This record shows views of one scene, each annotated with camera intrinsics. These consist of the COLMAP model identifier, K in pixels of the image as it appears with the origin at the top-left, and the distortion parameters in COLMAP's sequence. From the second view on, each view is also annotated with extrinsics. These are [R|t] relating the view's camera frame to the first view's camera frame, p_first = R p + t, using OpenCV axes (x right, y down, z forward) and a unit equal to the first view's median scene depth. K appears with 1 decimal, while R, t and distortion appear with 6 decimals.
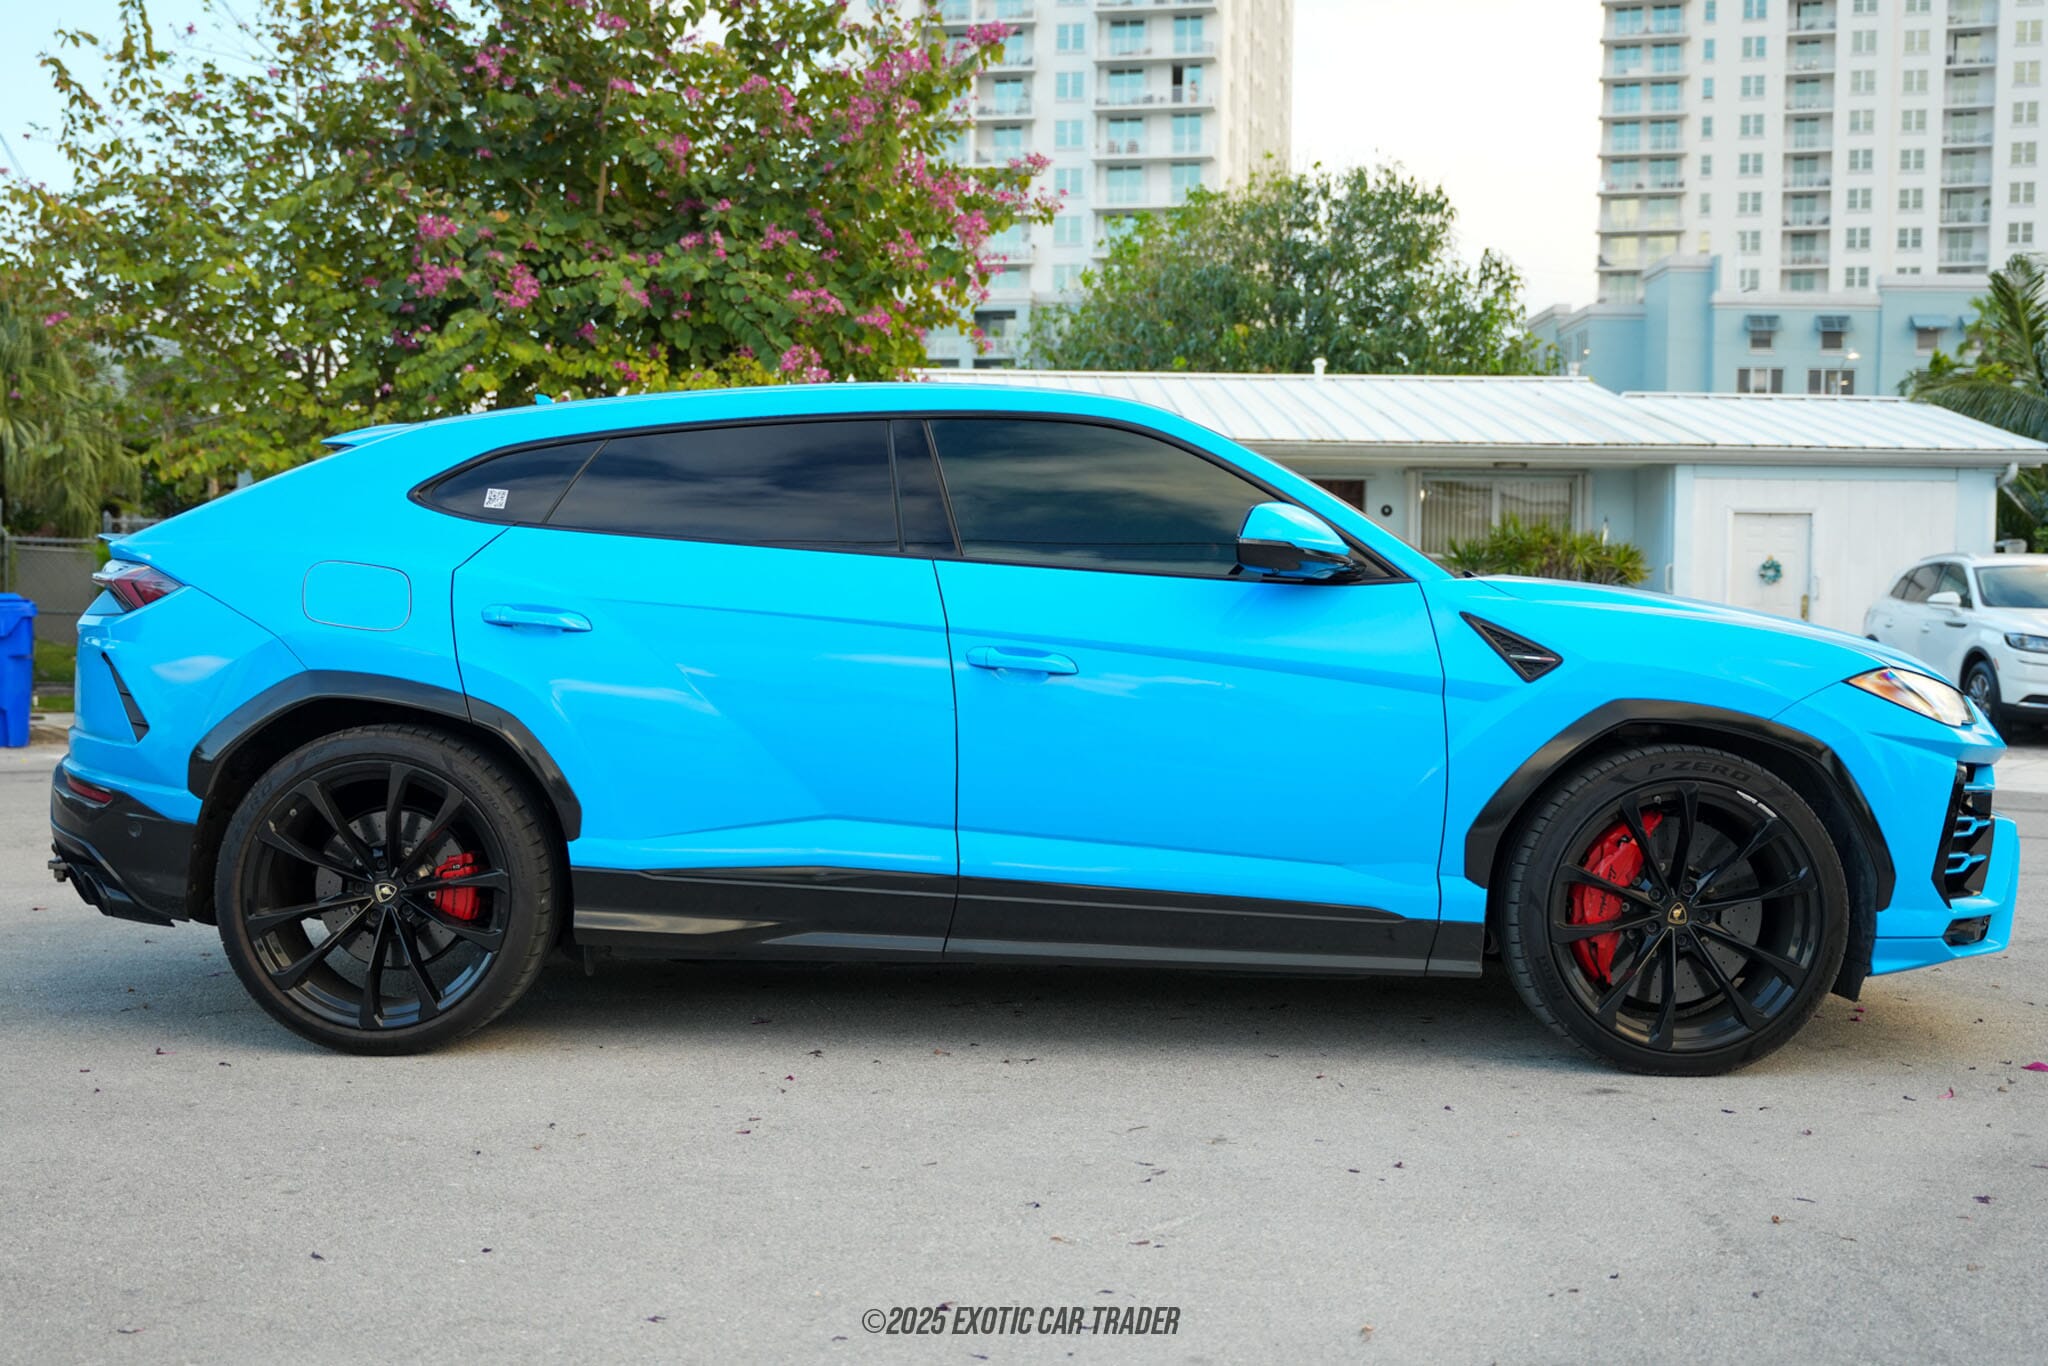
lens RADIAL K [[2231.9, 0, 966.0], [0, 2231.9, 664.7], [0, 0, 1]] dist [-0.033899, 0.000000]
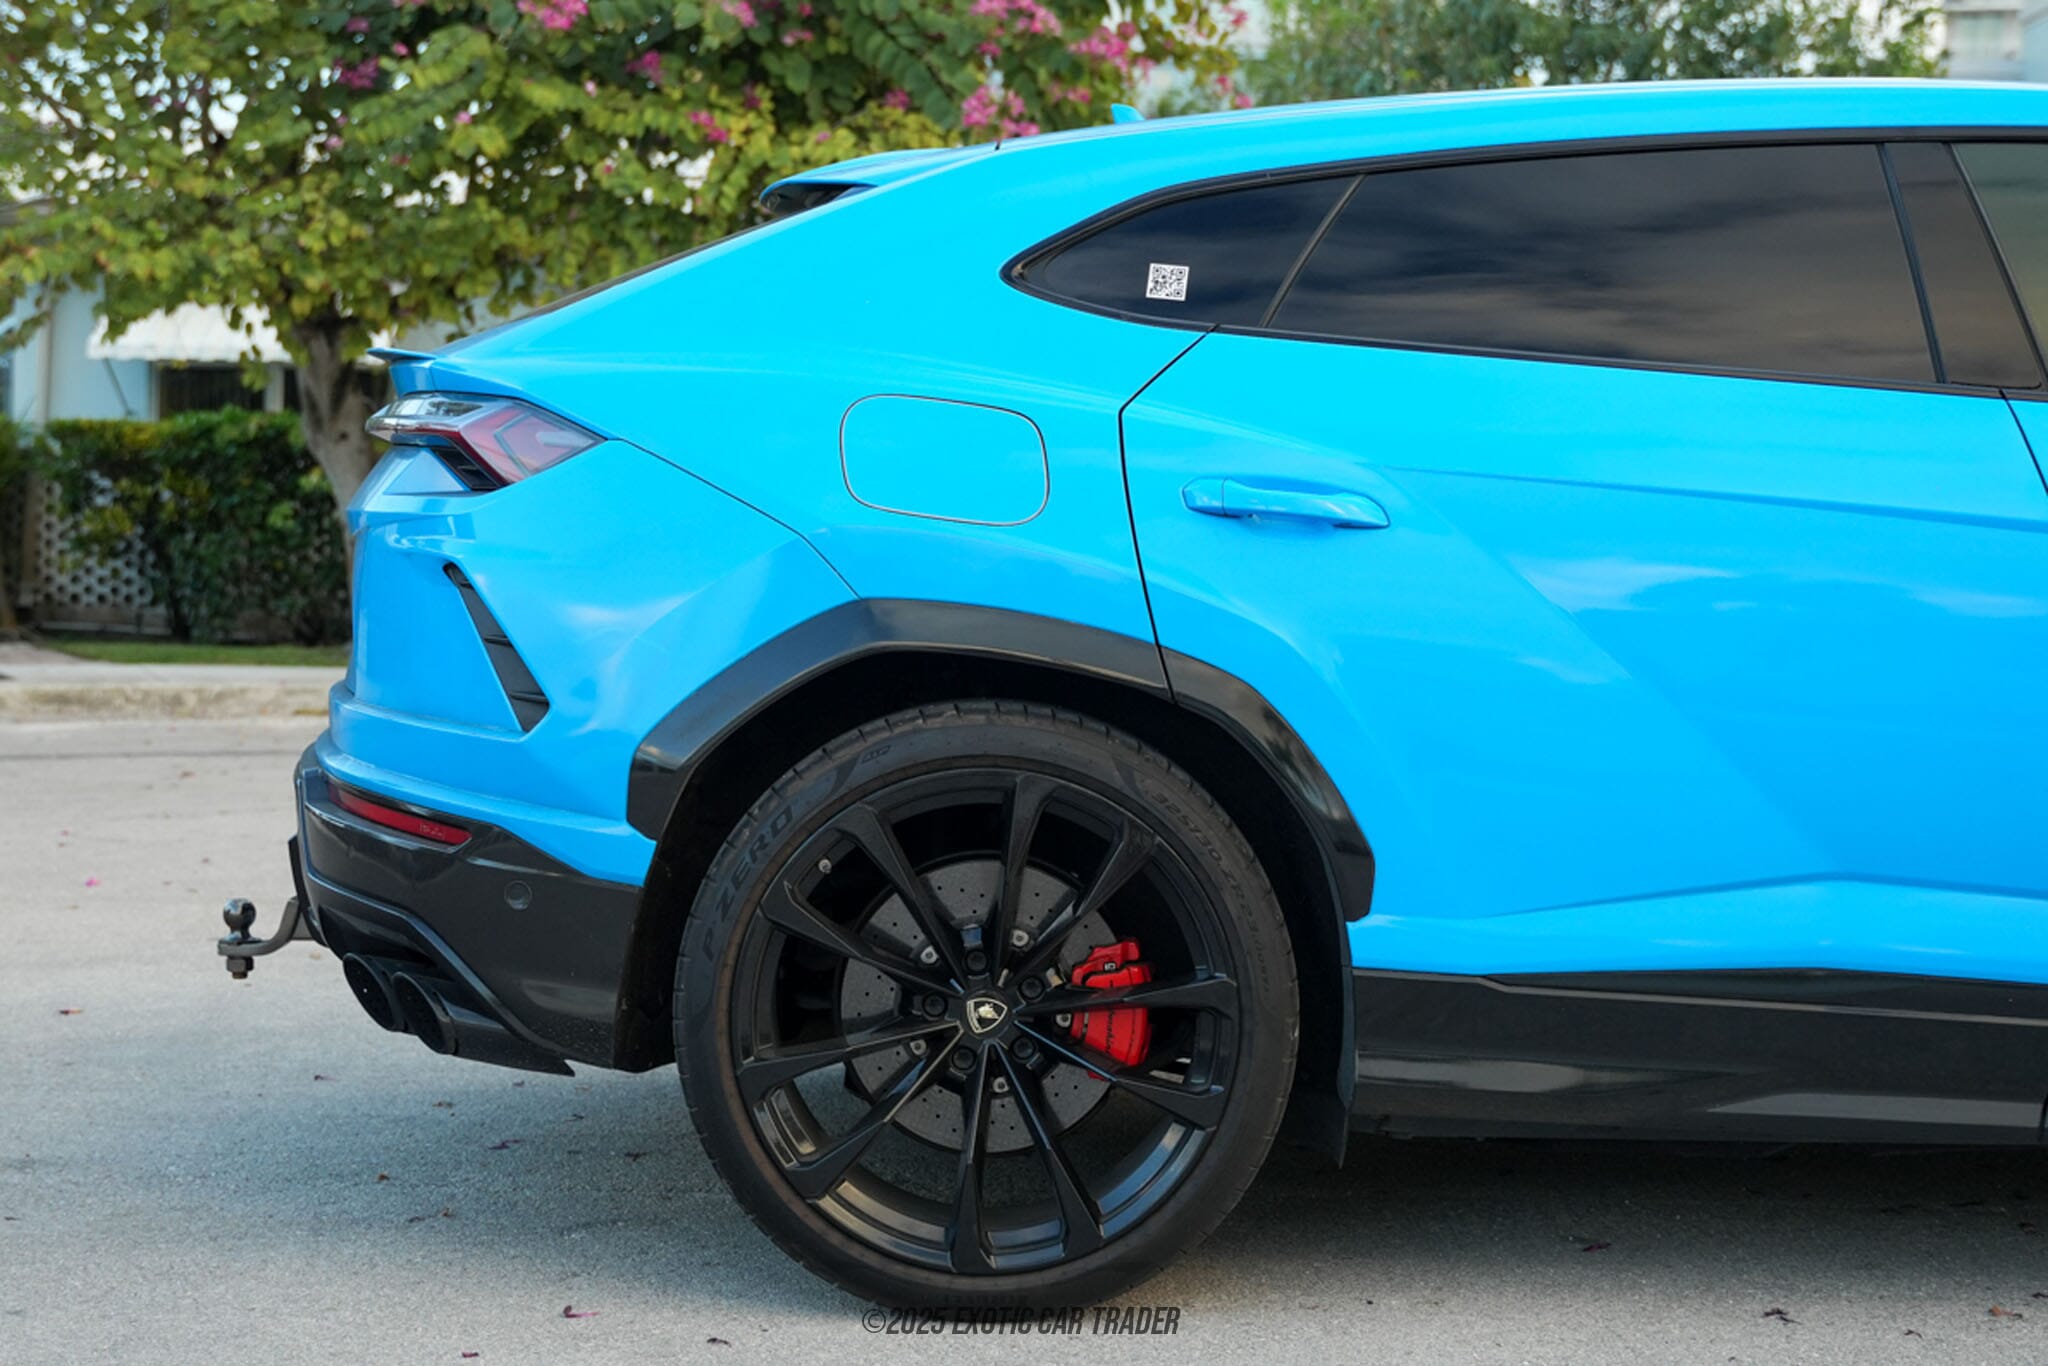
lens RADIAL K [[3325.6, 0, 1030.7], [0, 3325.6, 669.0], [0, 0, 1]] dist [-0.007894, 0.000000]
pose [[0.999974, 0.004925, 0.005183, -0.253270], [-0.005040, 0.999734, 0.022485, 0.001280], [-0.005071, -0.022510, 0.999734, 0.202596]]
